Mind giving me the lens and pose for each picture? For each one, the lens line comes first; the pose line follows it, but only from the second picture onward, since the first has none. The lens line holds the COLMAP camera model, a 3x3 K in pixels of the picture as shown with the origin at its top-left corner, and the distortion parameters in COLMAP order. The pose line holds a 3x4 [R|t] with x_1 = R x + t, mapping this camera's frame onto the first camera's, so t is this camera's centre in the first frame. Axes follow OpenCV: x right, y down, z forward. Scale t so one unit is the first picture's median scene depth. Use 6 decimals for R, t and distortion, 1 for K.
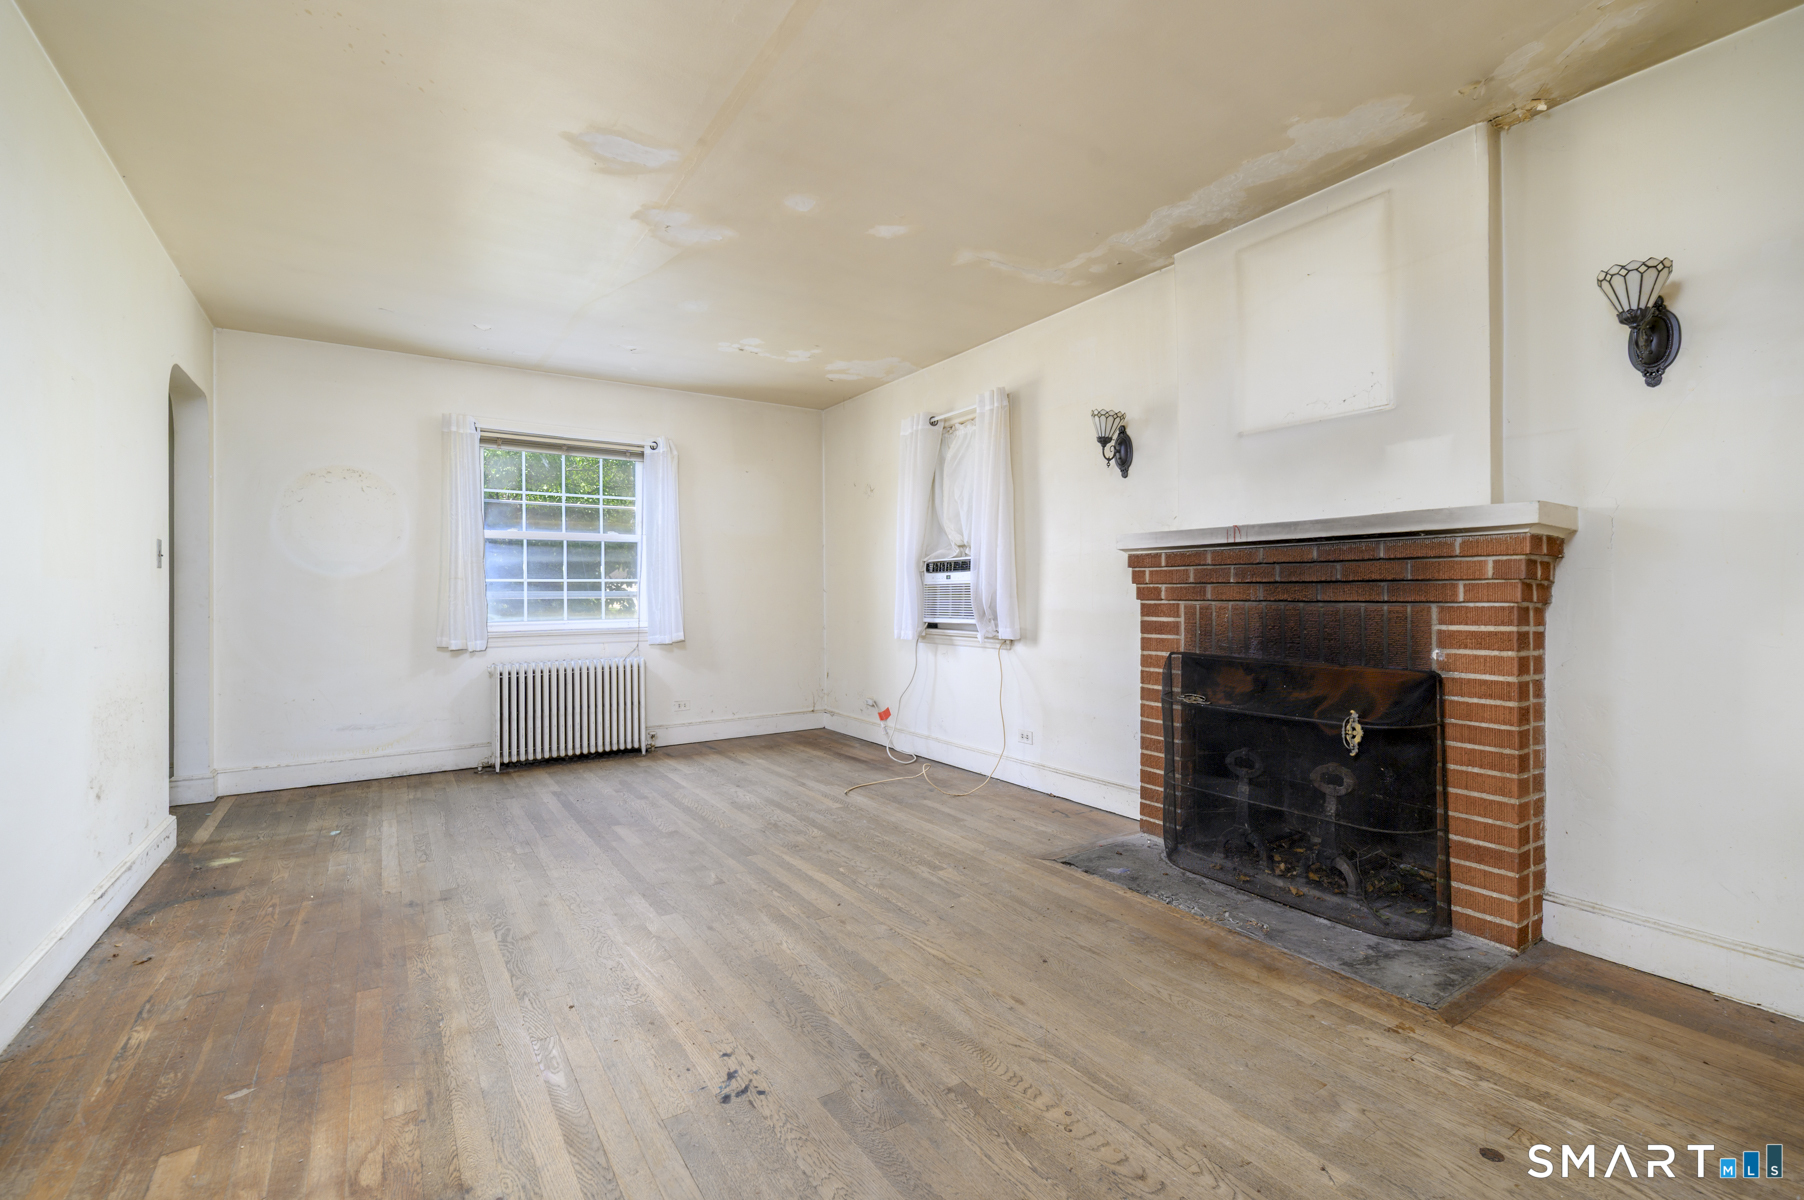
lens RADIAL K [[792.2, 0, 898.9], [0, 792.2, 590.6], [0, 0, 1]] dist [0.000597, 0.000386]
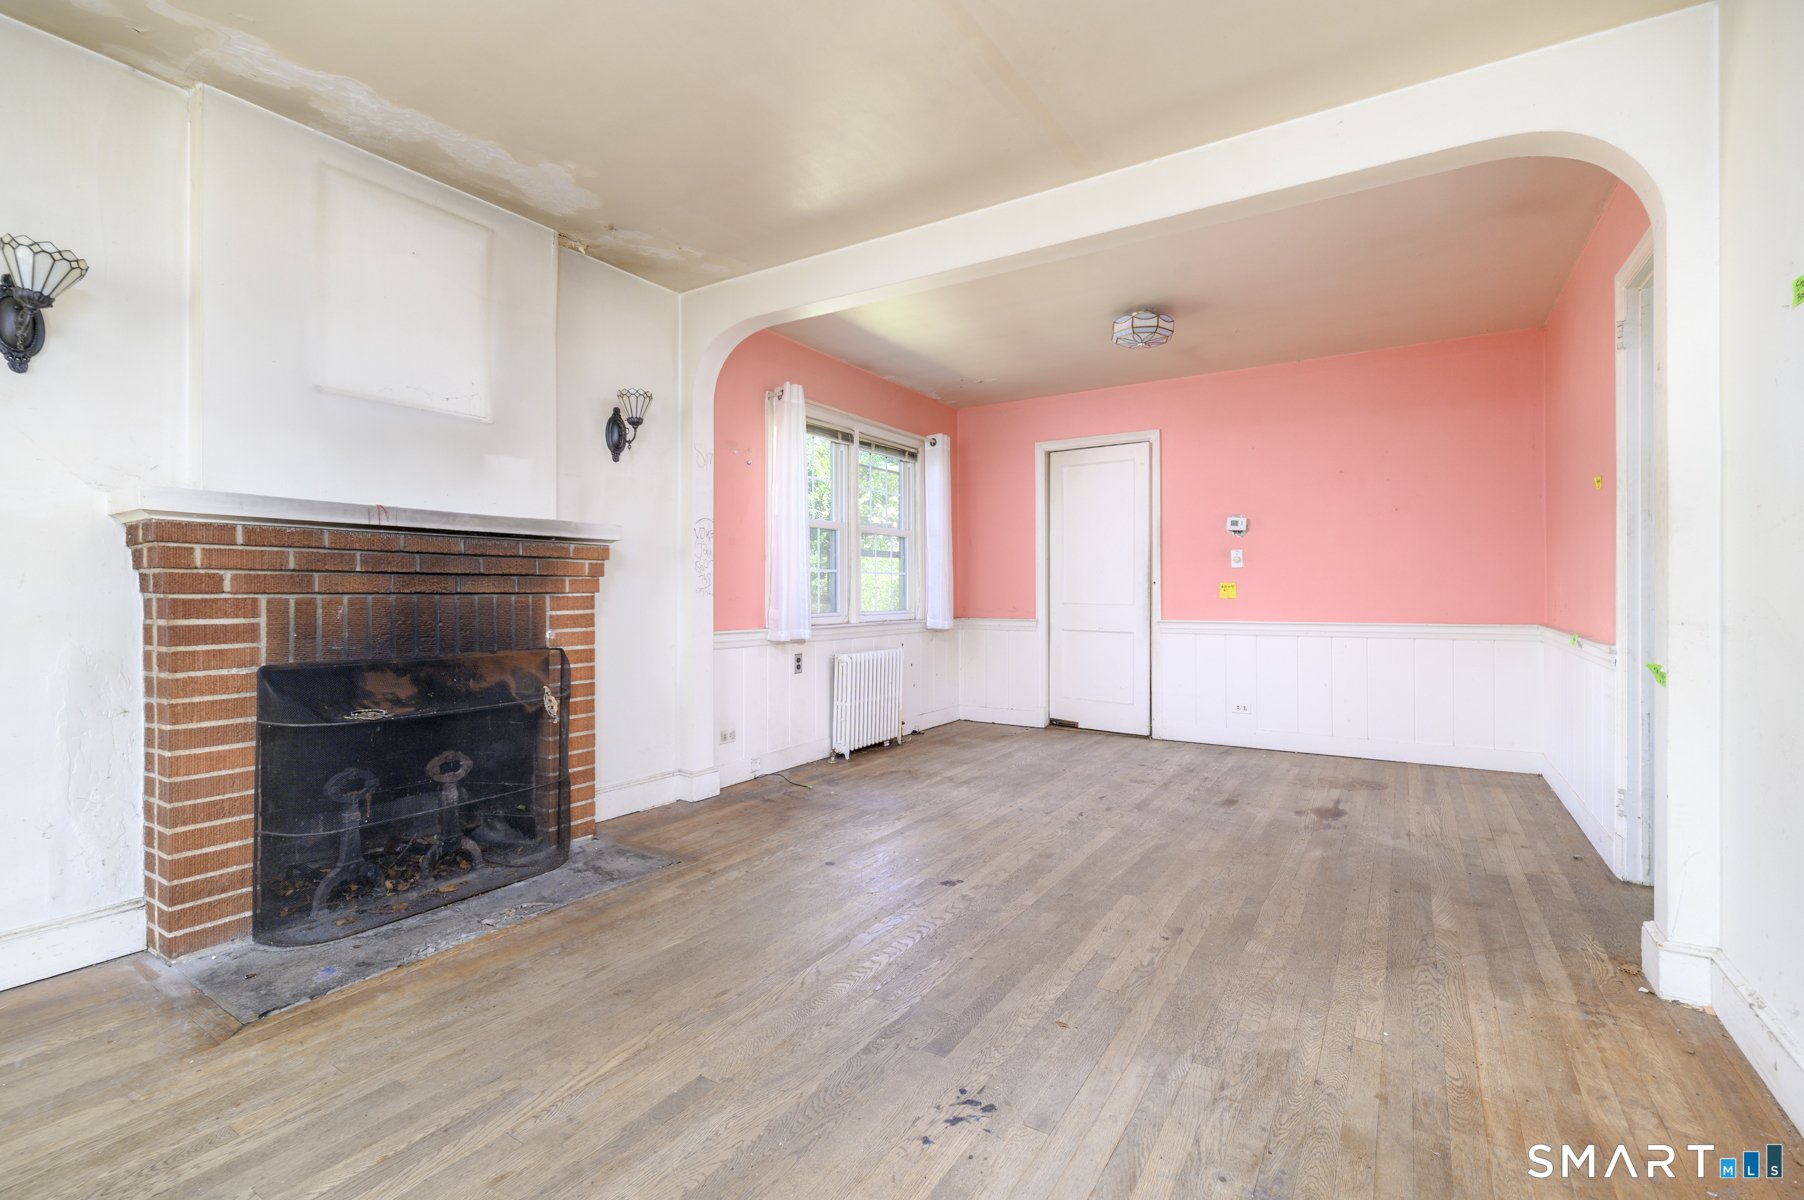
lens RADIAL K [[792.2, 0, 898.9], [0, 792.2, 590.6], [0, 0, 1]] dist [0.000597, 0.000386]
pose [[-0.407337, 0.001628, 0.913277, -0.610182], [-0.004492, 0.999983, -0.003786, 0.011104], [-0.913267, -0.005644, -0.407322, 0.867478]]
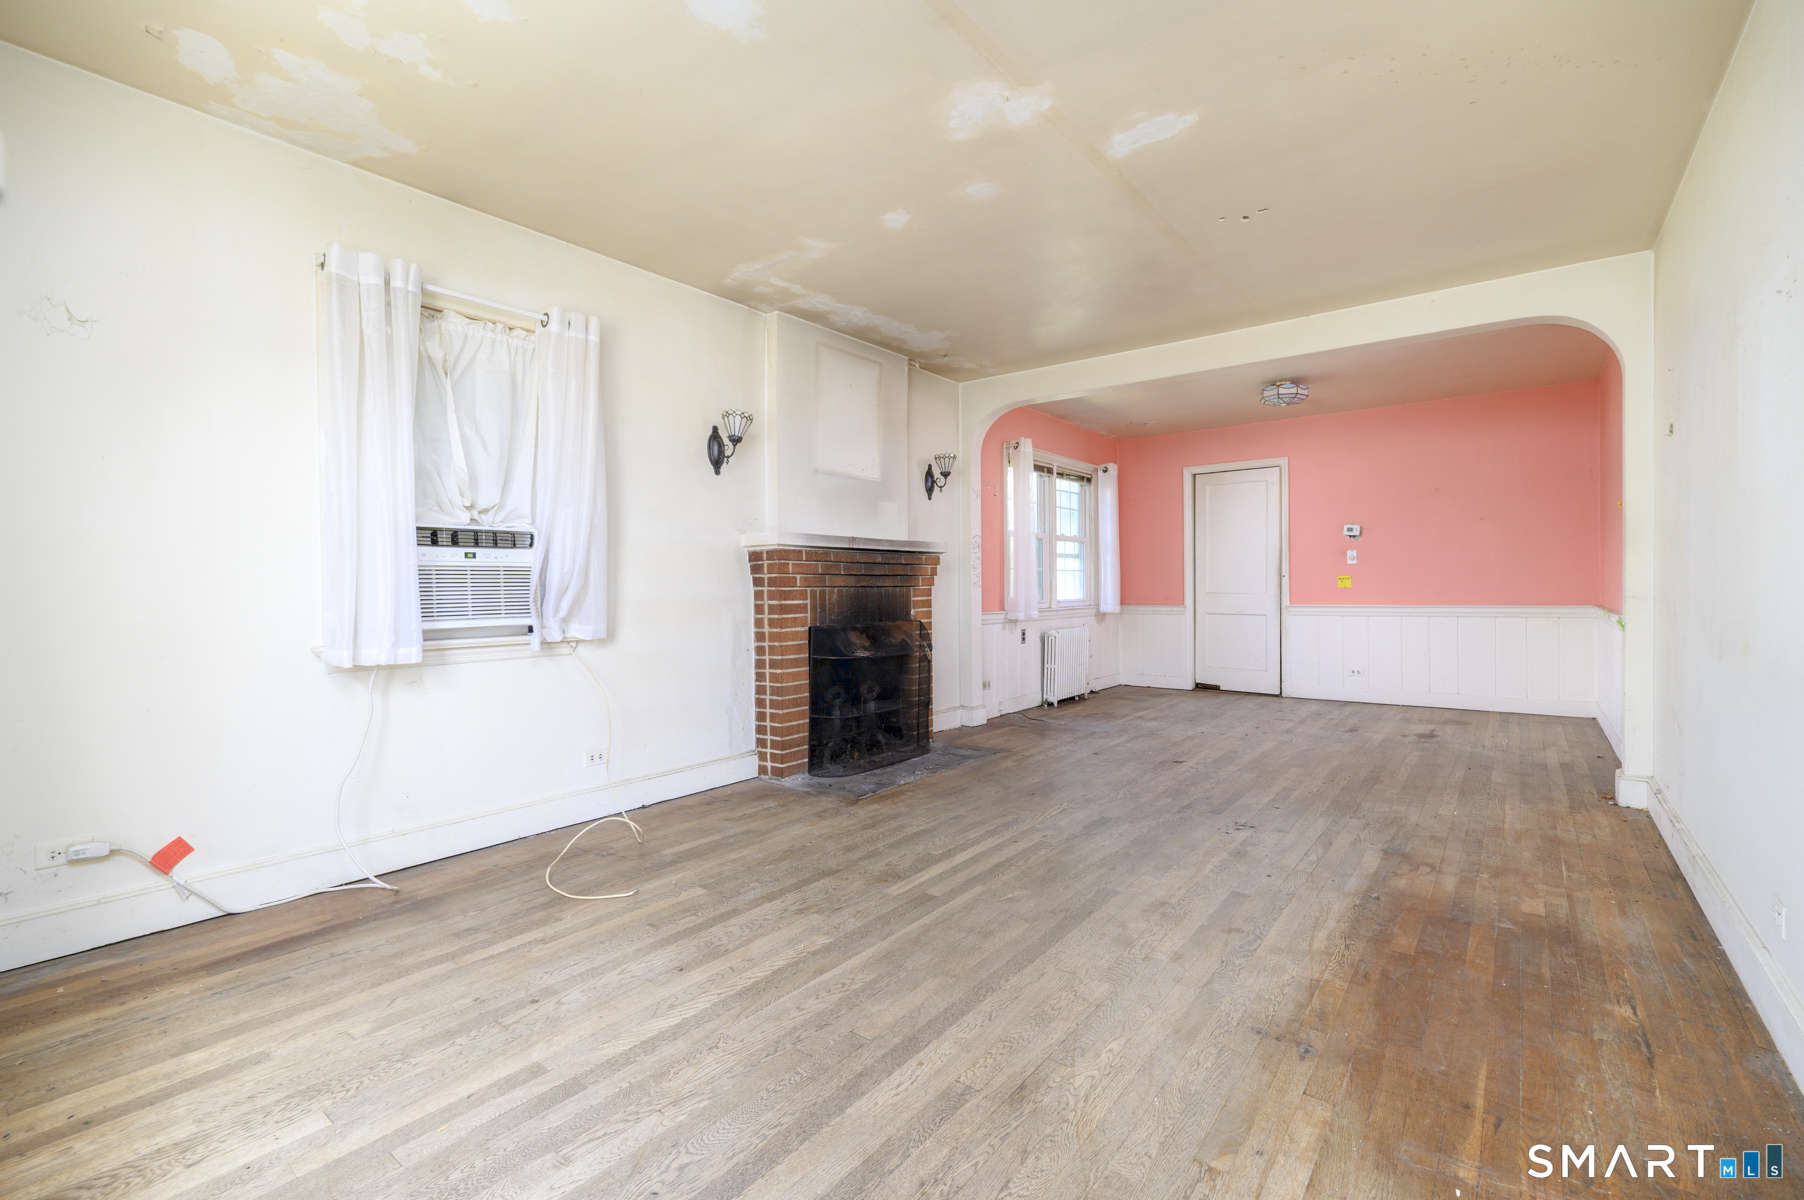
lens RADIAL K [[785.2, 0, 901.3], [0, 785.2, 596.0], [0, 0, 1]] dist [0.001812, 0.000301]
pose [[-0.318321, -0.007986, 0.947949, -1.060819], [0.002891, 0.999952, 0.009395, 0.017585], [-0.947978, 0.005731, -0.318283, 1.441330]]
